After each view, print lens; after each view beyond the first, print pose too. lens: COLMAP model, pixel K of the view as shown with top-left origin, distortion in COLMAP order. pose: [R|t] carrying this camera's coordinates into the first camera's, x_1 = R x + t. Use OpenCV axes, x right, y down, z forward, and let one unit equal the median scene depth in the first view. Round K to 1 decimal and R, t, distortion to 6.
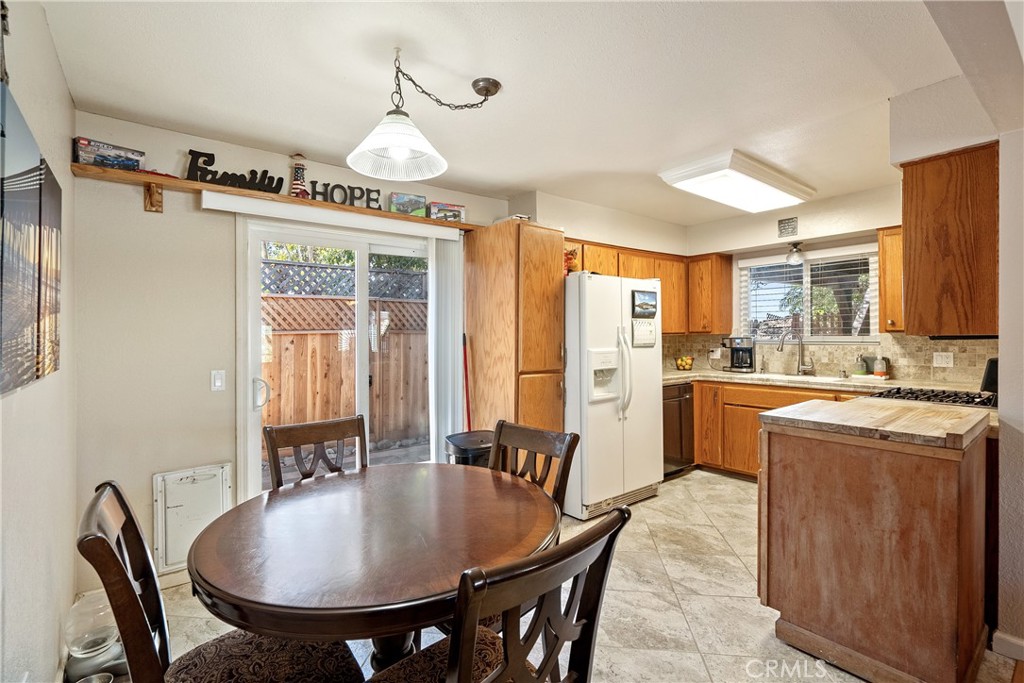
lens RADIAL K [[478.0, 0, 509.4], [0, 478.0, 341.2], [0, 0, 1]] dist [-0.004310, 0.003153]
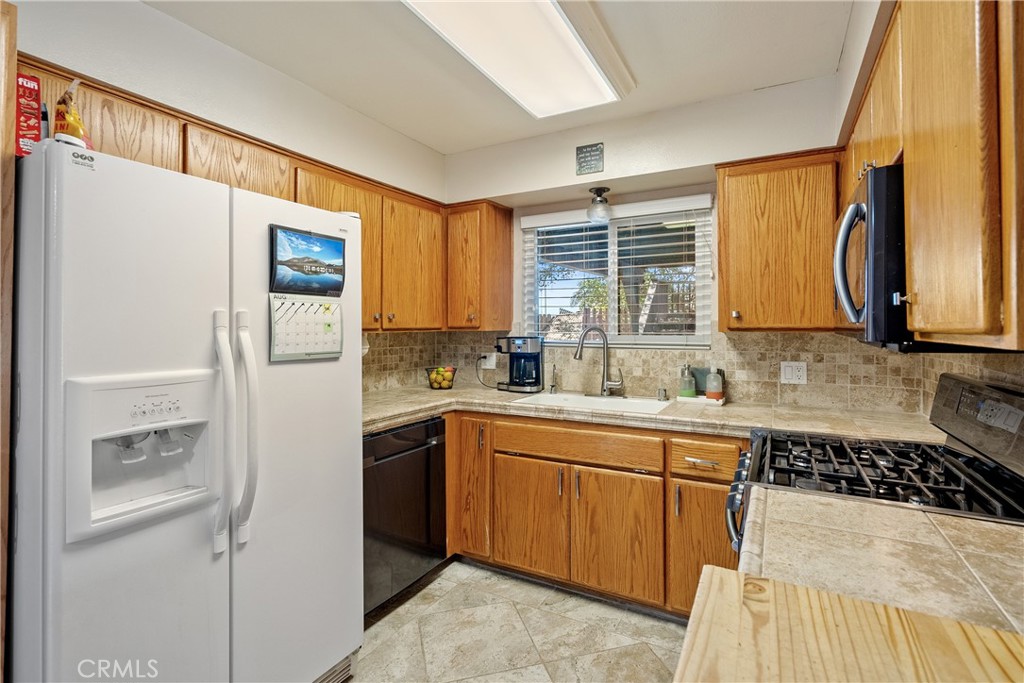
lens RADIAL K [[478.0, 0, 517.3], [0, 478.0, 327.4], [0, 0, 1]] dist [-0.004310, 0.003153]
pose [[0.918604, 0.009701, 0.395061, 0.250319], [-0.003173, 0.999847, -0.017174, -0.010278], [-0.395167, 0.014522, 0.918495, 0.464150]]
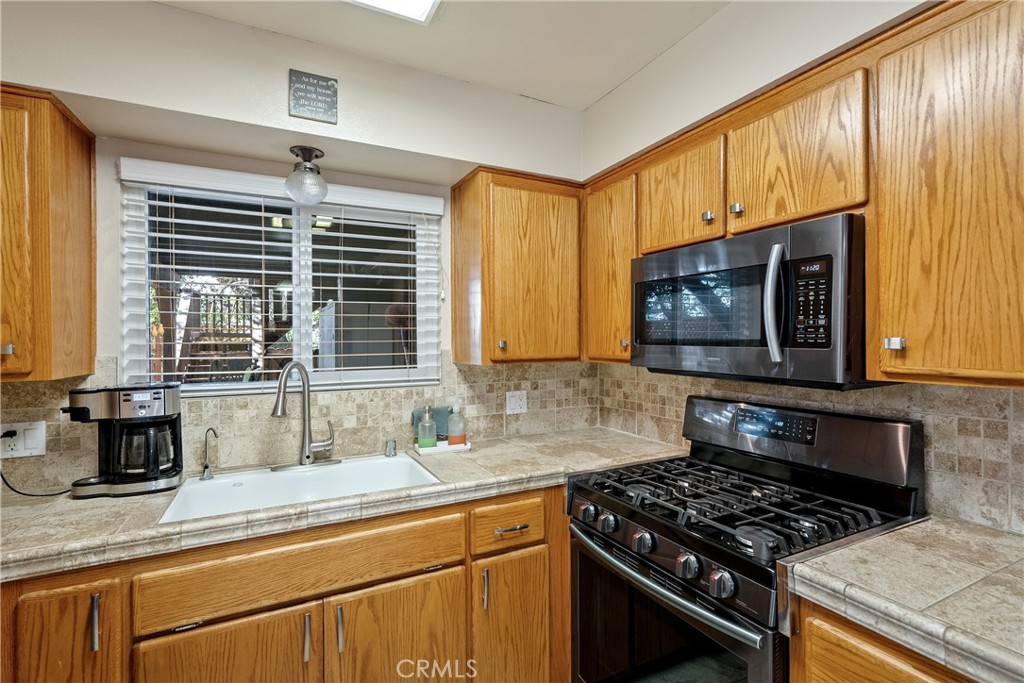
lens RADIAL K [[478.0, 0, 511.0], [0, 478.0, 343.9], [0, 0, 1]] dist [-0.004310, 0.003153]
pose [[0.199690, 0.000333, 0.979859, 0.231112], [0.022309, 0.999739, -0.004886, -0.032594], [-0.979605, 0.022835, 0.199631, 0.753258]]
